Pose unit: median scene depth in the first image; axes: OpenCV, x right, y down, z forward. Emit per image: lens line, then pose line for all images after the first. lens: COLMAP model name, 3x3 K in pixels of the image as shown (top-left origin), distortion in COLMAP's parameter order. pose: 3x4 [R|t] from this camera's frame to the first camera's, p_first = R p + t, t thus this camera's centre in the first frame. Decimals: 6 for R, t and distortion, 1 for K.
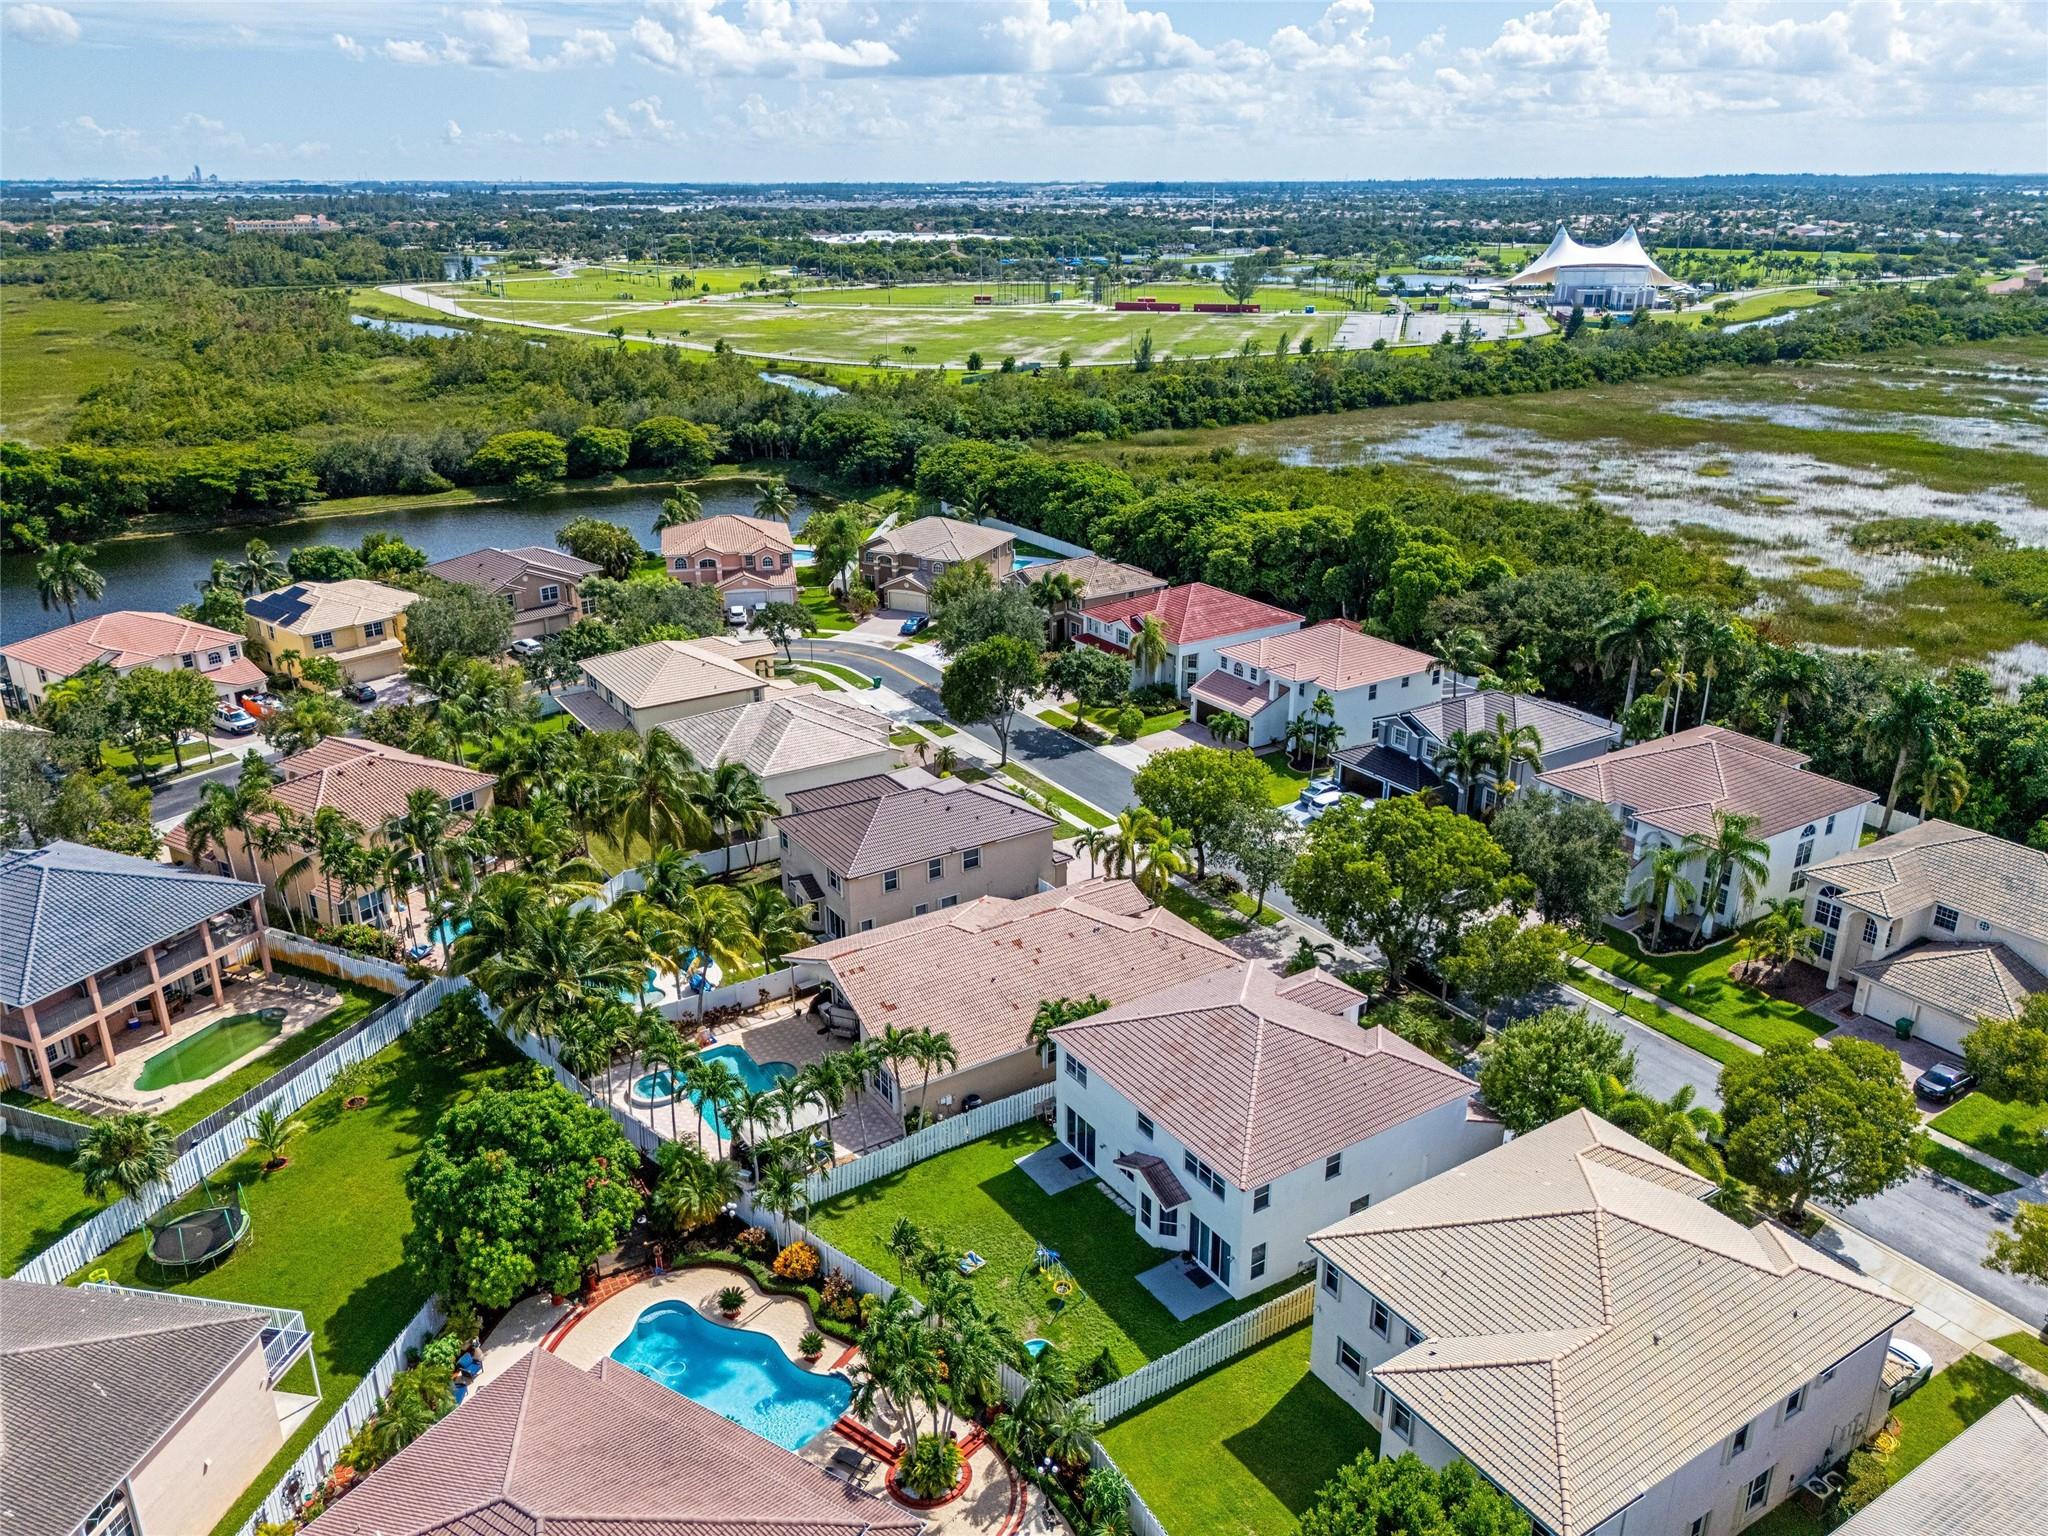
lens RADIAL K [[1502.8, 0, 1031.3], [0, 1502.8, 763.9], [0, 0, 1]] dist [0.064175, -0.052988]
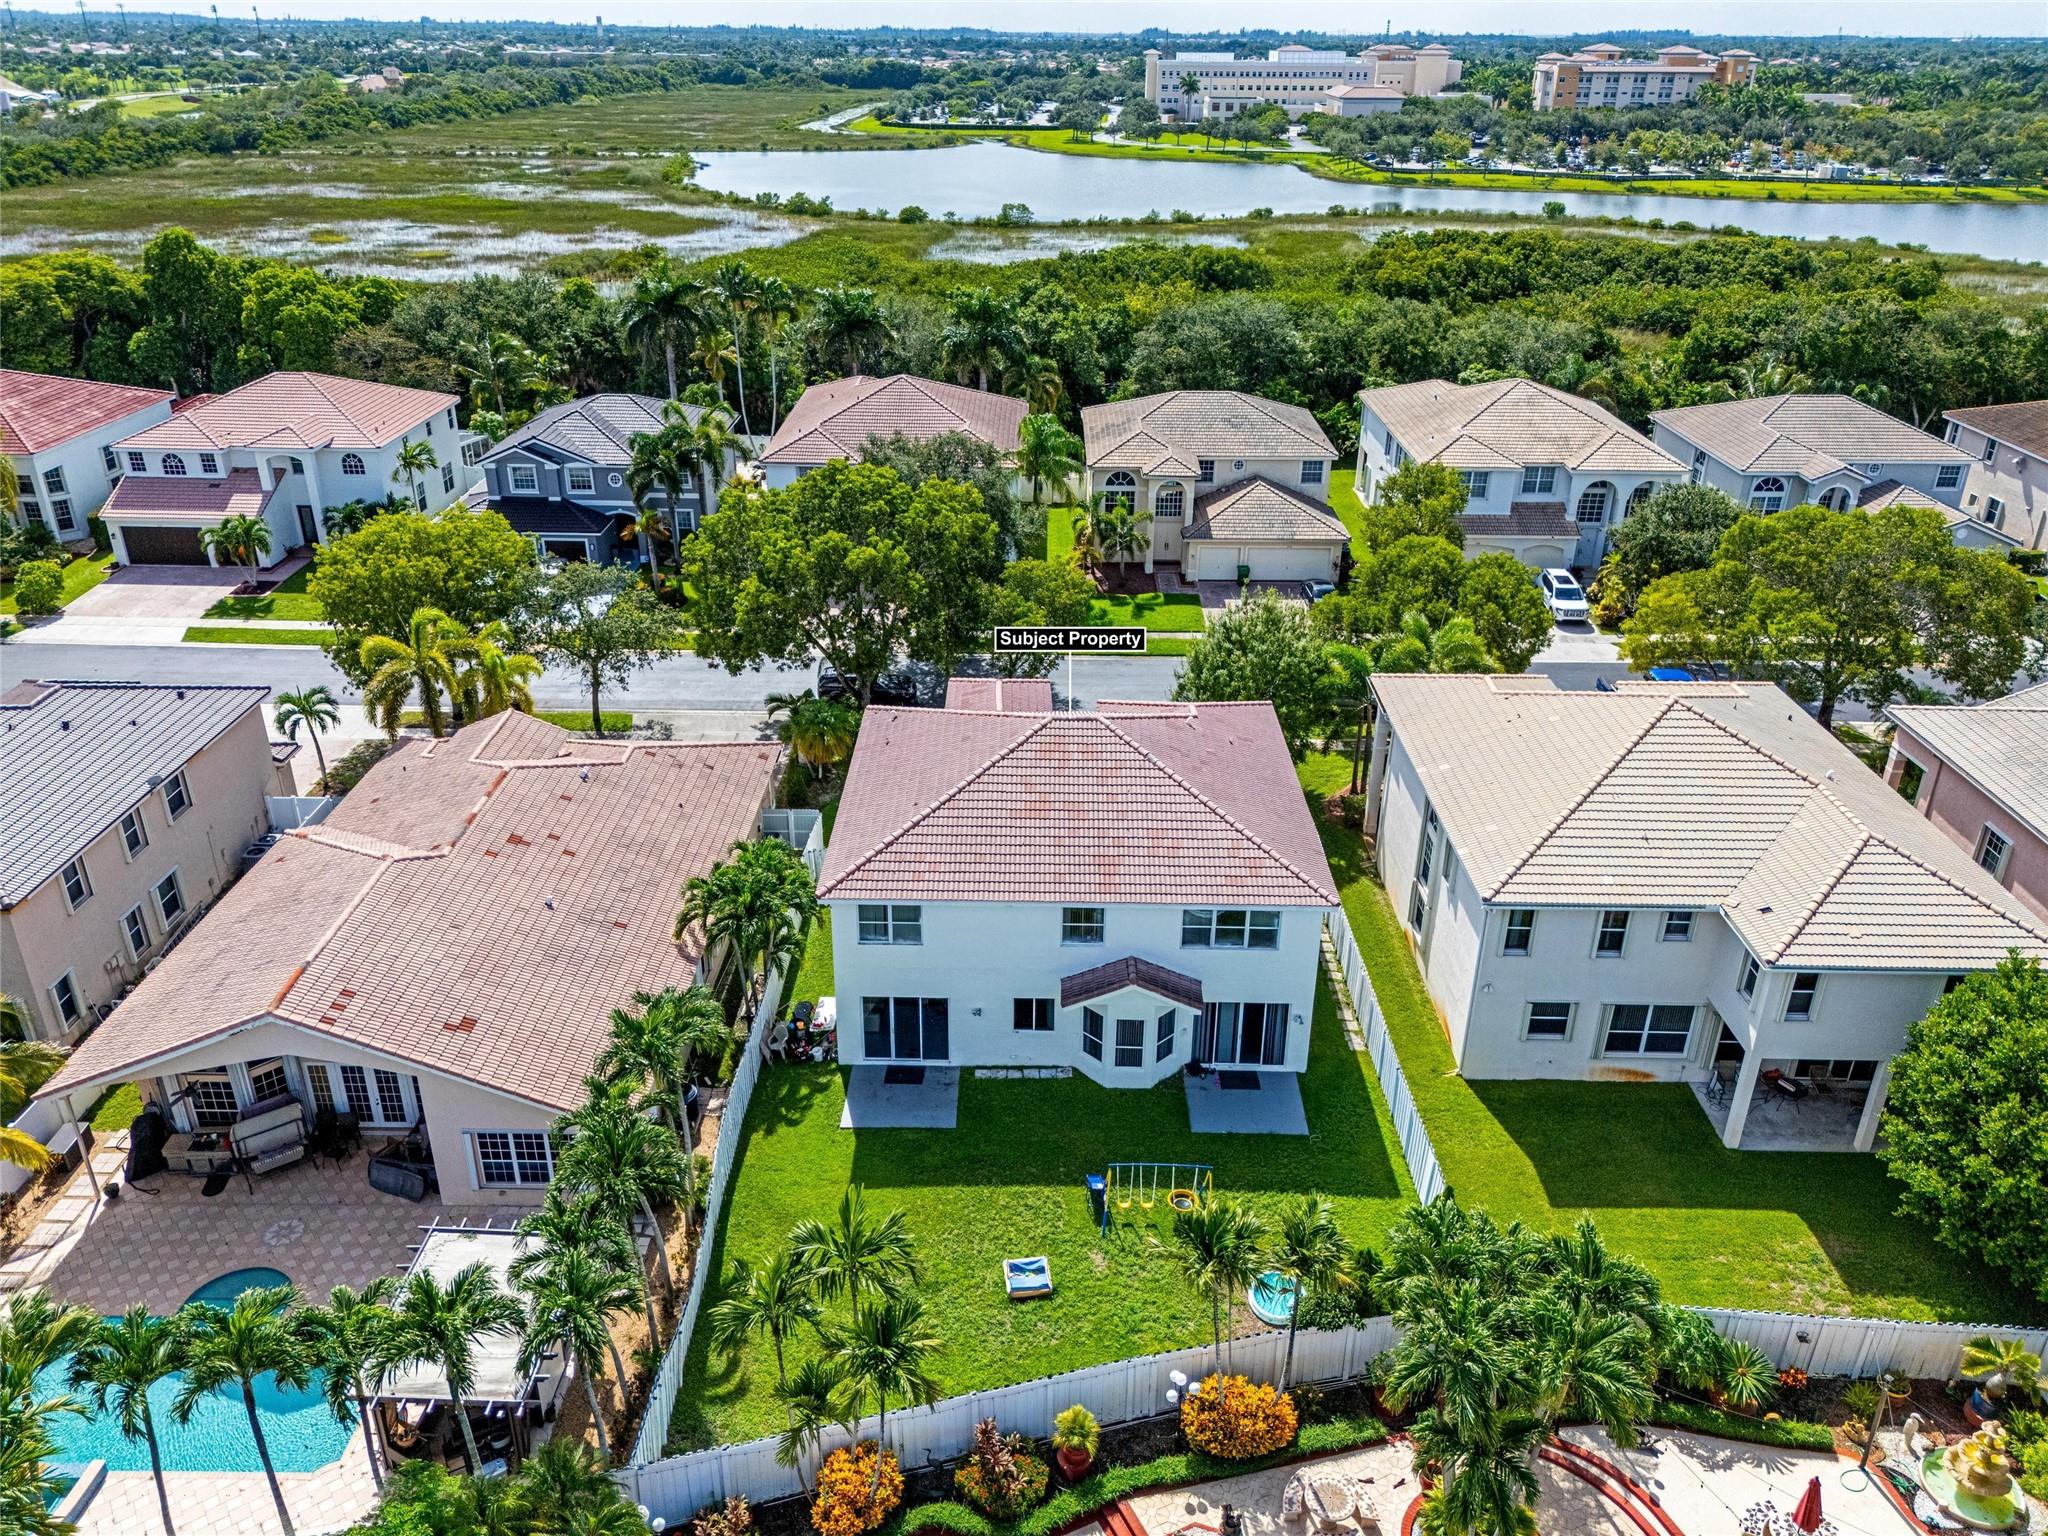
lens RADIAL K [[1502.8, 0, 1031.3], [0, 1502.8, 763.9], [0, 0, 1]] dist [0.064175, -0.052988]
pose [[0.545888, -0.352150, 0.760261, -0.309401], [0.287902, 0.930973, 0.224502, 0.023125], [-0.786841, 0.096327, 0.609592, 0.500173]]
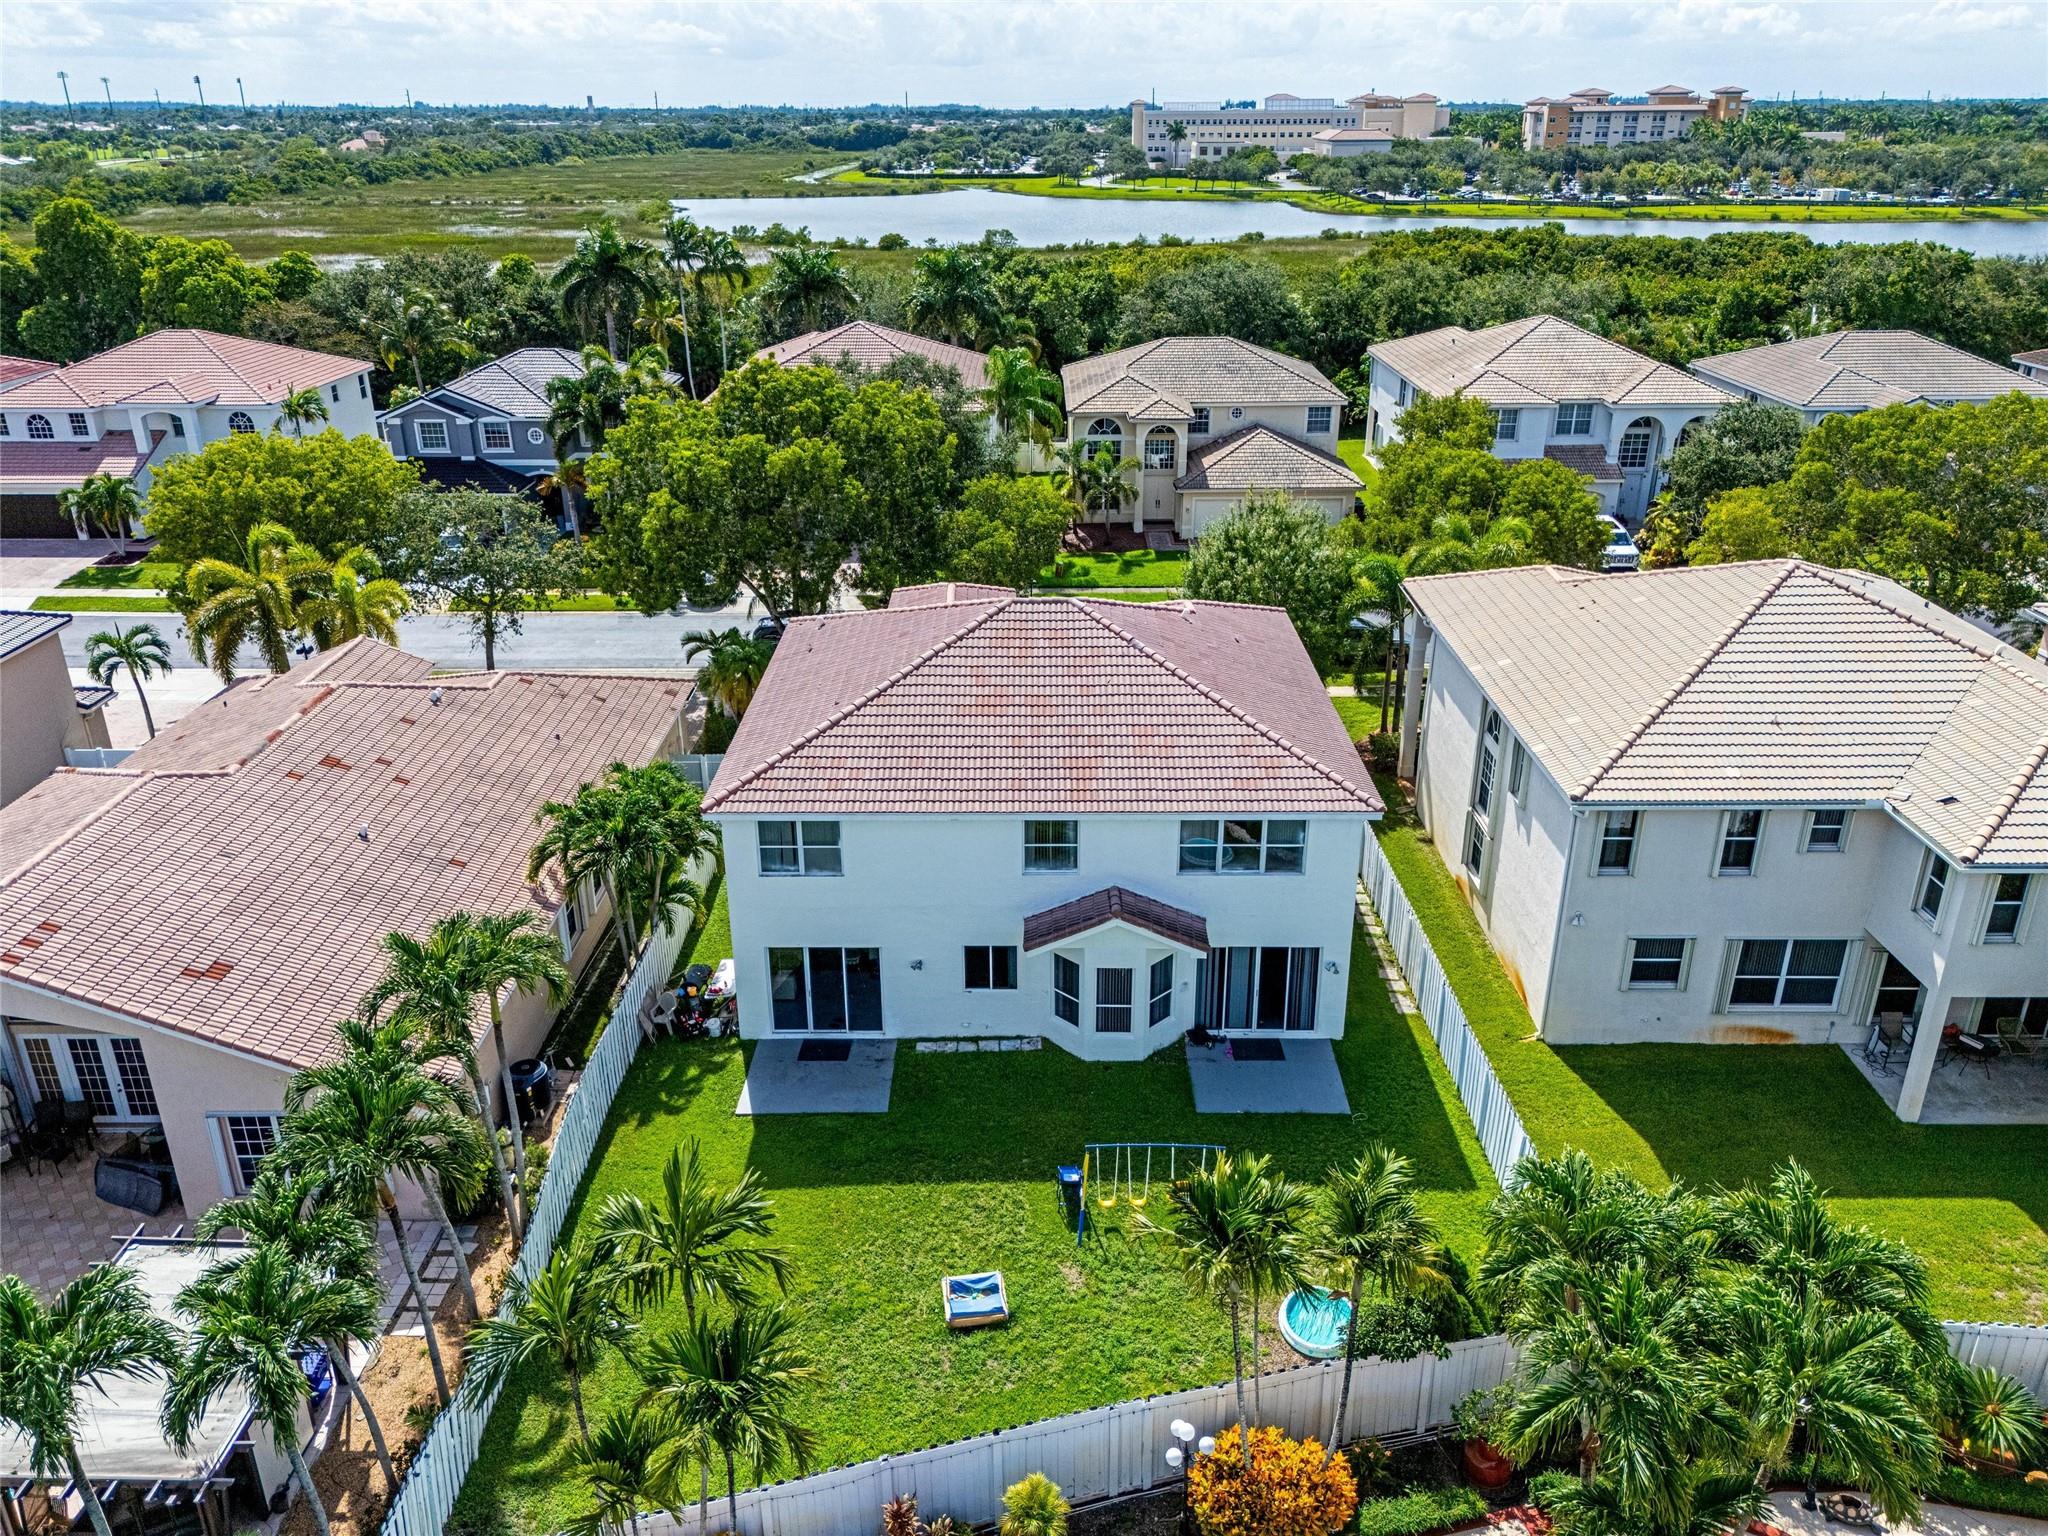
lens RADIAL K [[1520.4, 0, 1030.9], [0, 1520.4, 762.8], [0, 0, 1]] dist [0.060391, -0.046743]
pose [[0.540291, -0.325004, 0.776182, -0.237412], [0.302230, 0.935804, 0.181462, 0.097774], [-0.785330, 0.136543, 0.603832, 0.562097]]
